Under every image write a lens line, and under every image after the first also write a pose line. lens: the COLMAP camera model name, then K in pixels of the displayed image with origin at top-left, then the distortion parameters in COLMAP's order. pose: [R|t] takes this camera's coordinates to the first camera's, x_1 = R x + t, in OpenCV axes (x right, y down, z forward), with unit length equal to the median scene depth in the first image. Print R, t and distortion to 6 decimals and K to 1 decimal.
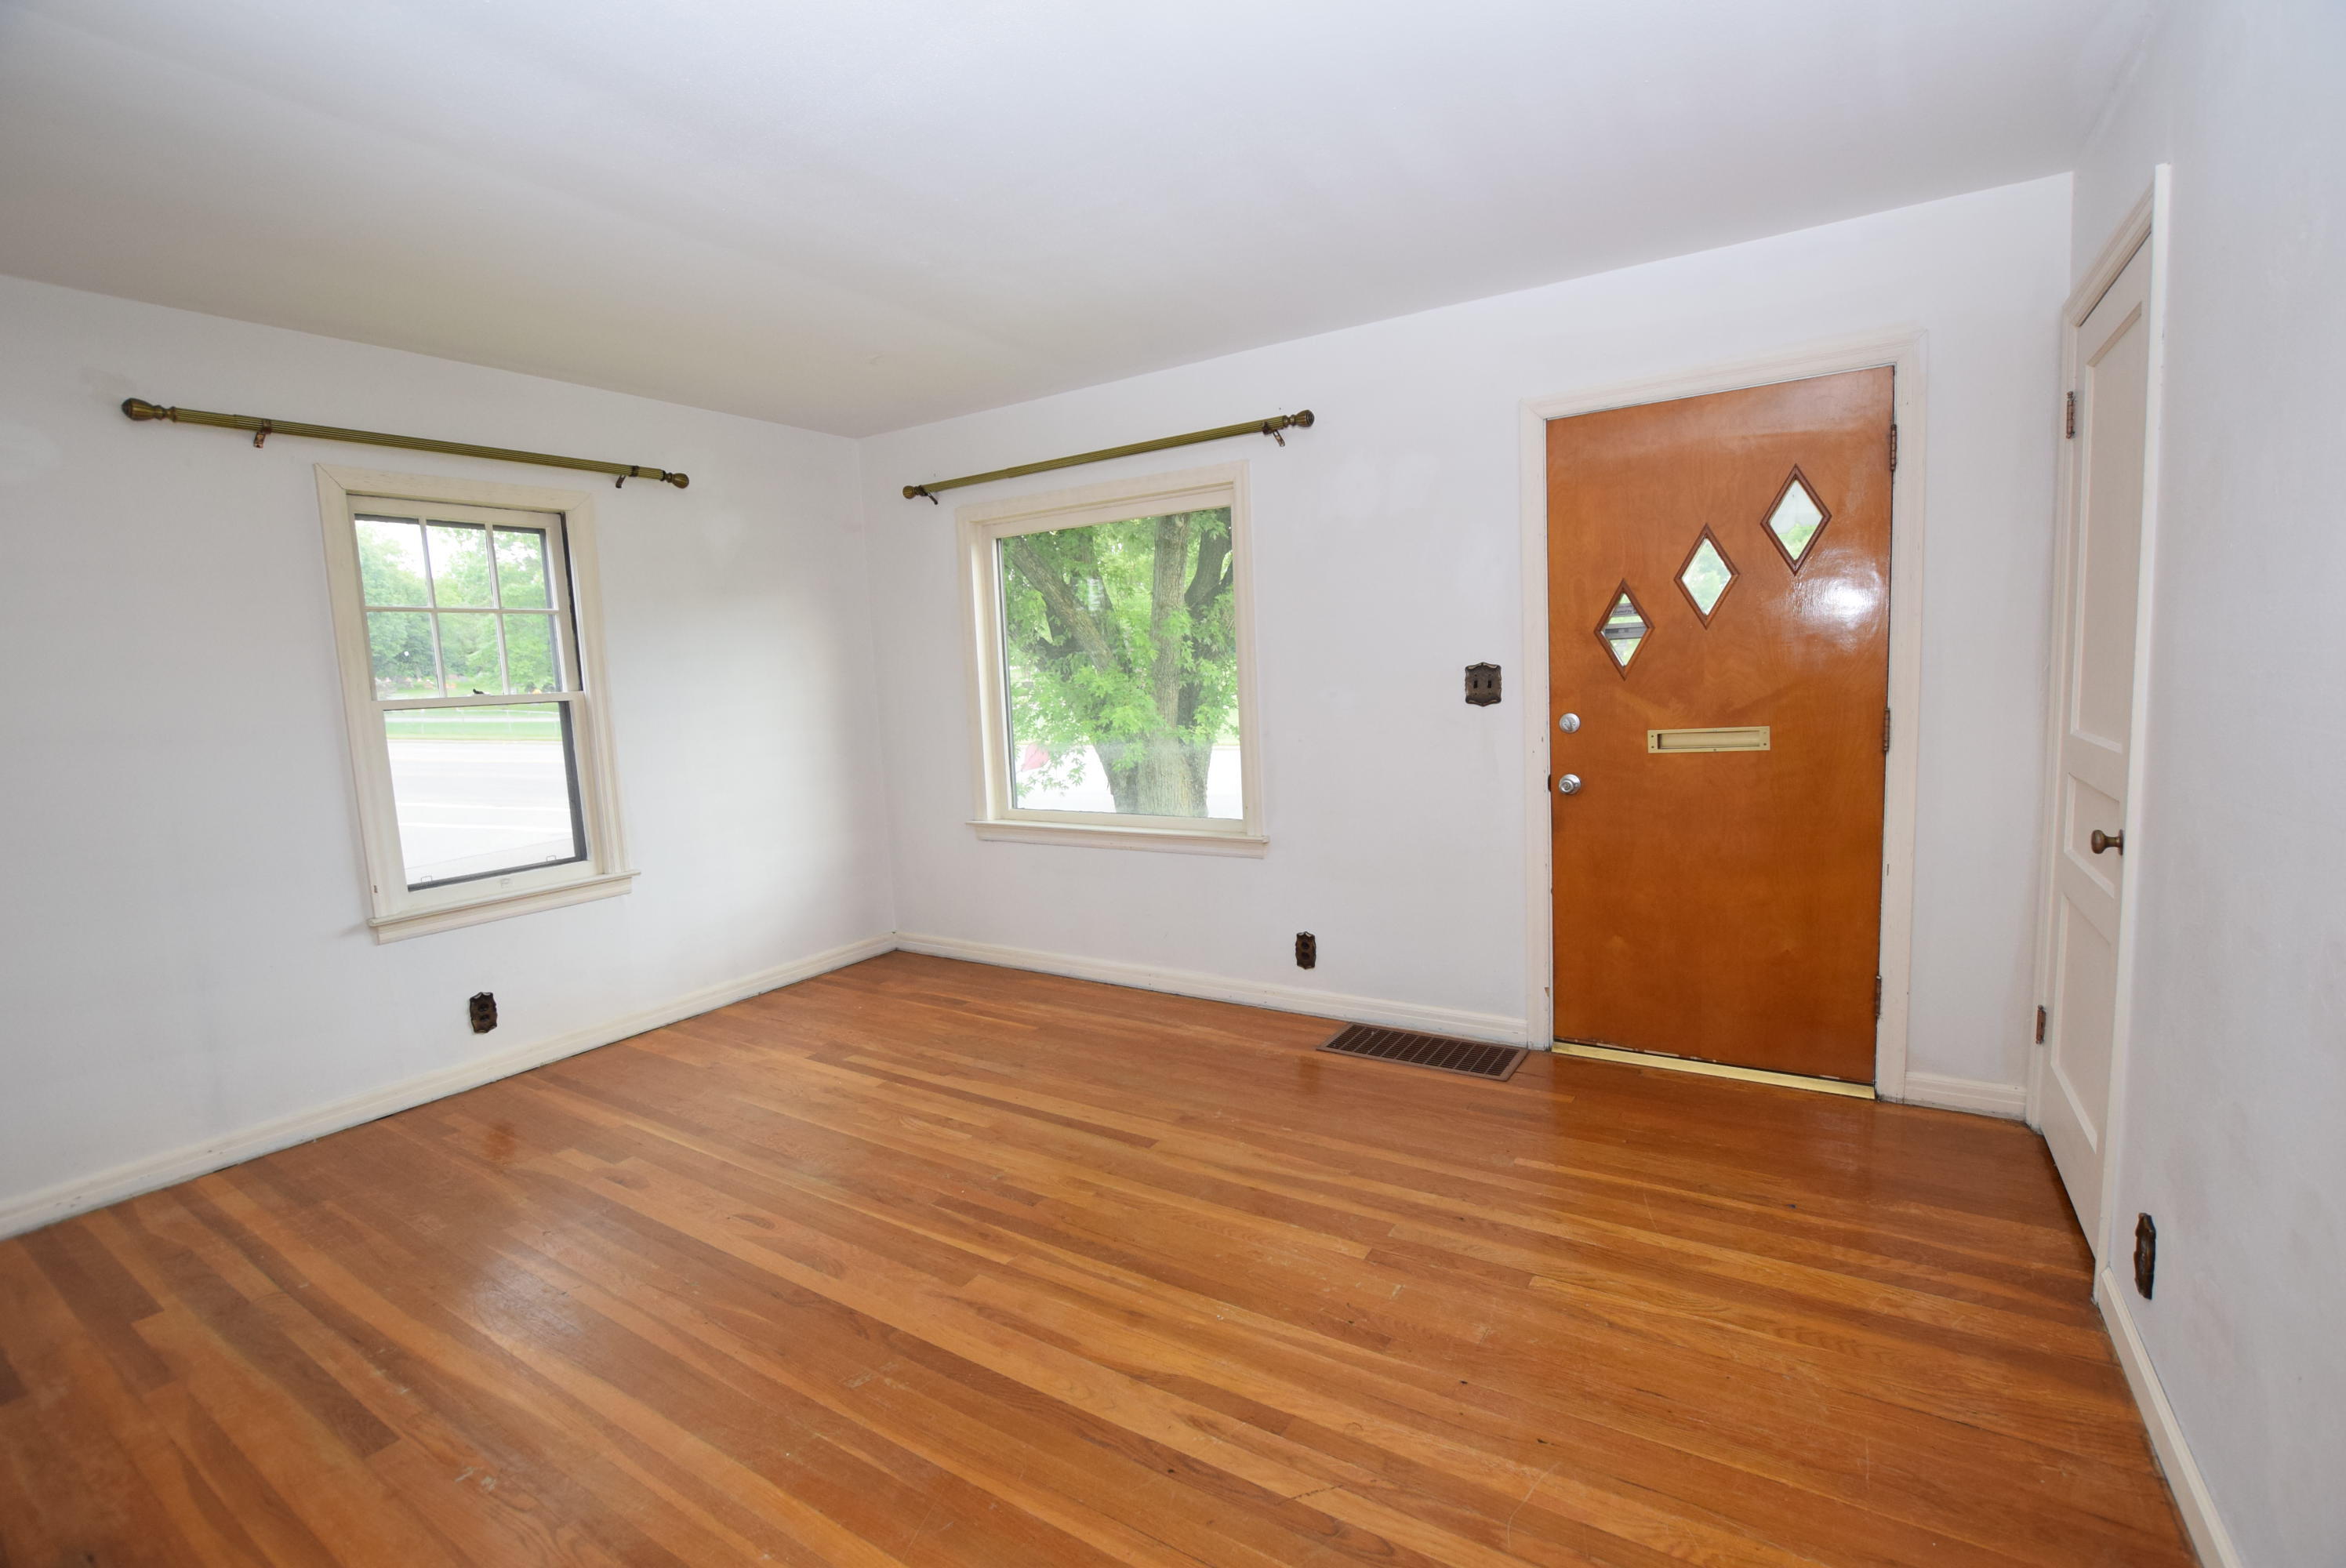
lens RADIAL K [[1034.0, 0, 1172.4], [0, 1034.0, 782.6], [0, 0, 1]] dist [-0.001678, -0.000048]
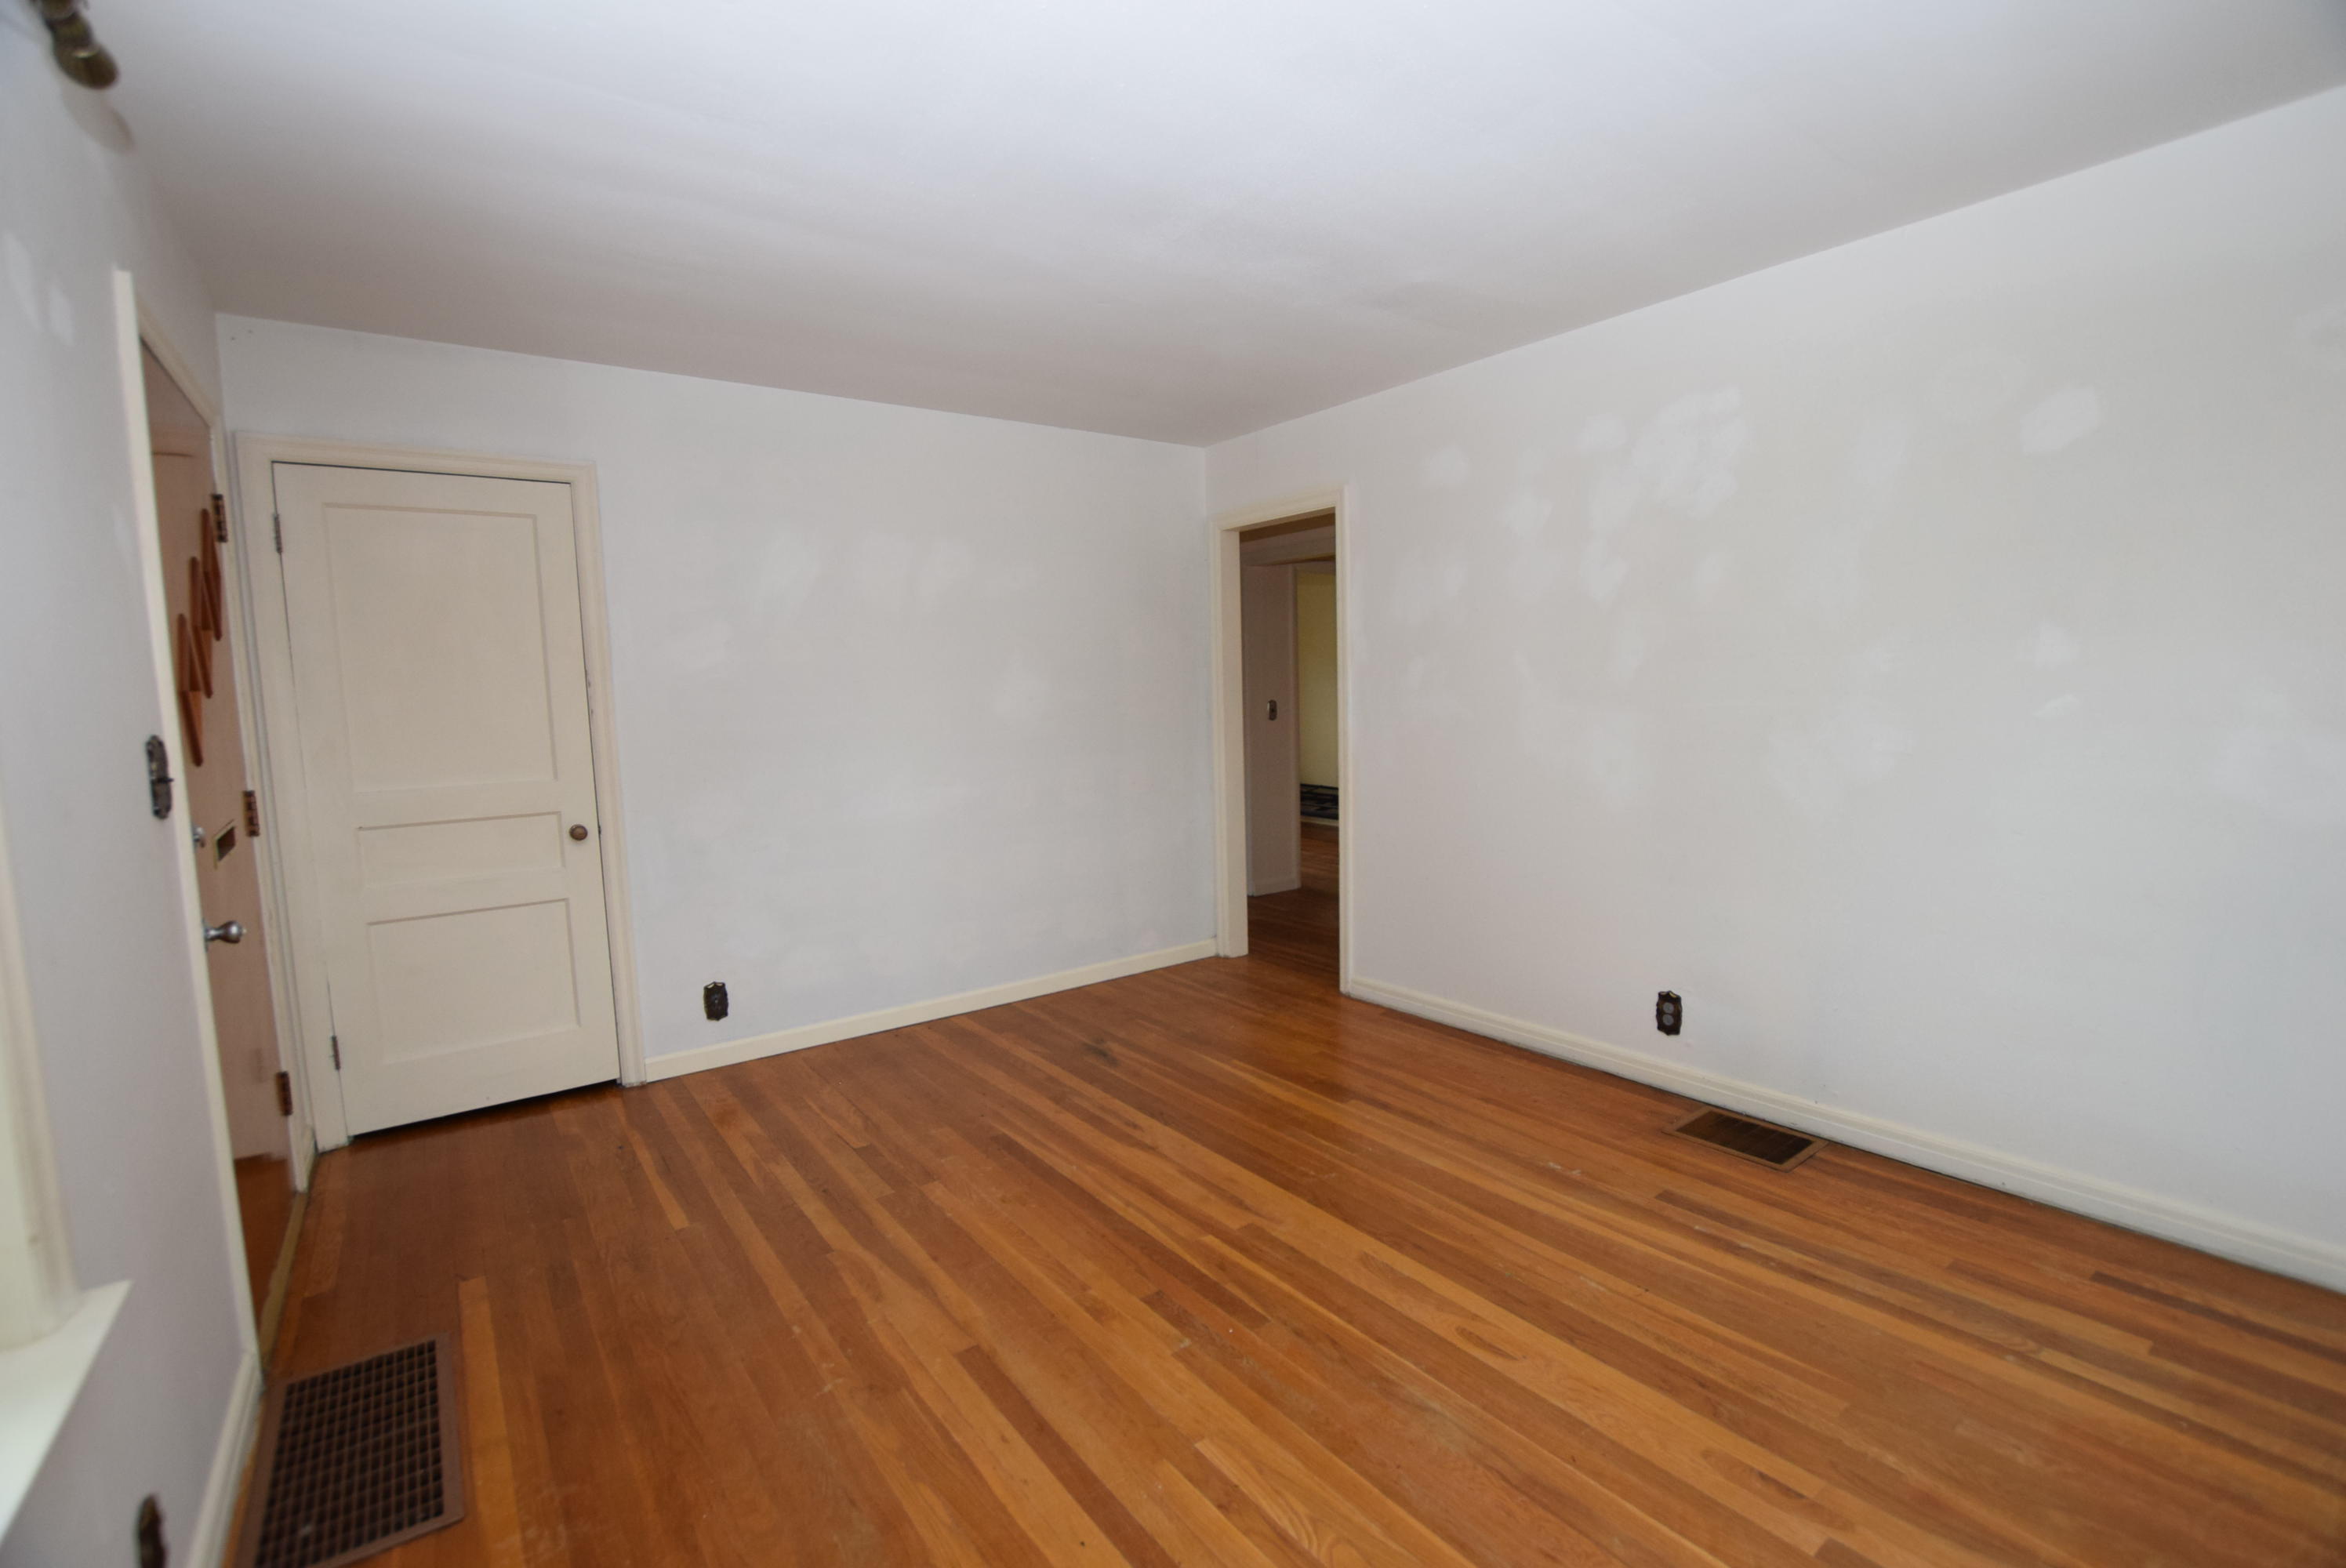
lens RADIAL K [[1034.0, 0, 1173.7], [0, 1034.0, 784.5], [0, 0, 1]] dist [-0.001678, -0.000048]
pose [[-0.929869, 0.039240, 0.365792, -0.544954], [0.111489, 0.977596, 0.178541, -0.188449], [-0.350591, 0.206801, -0.913411, 1.922216]]
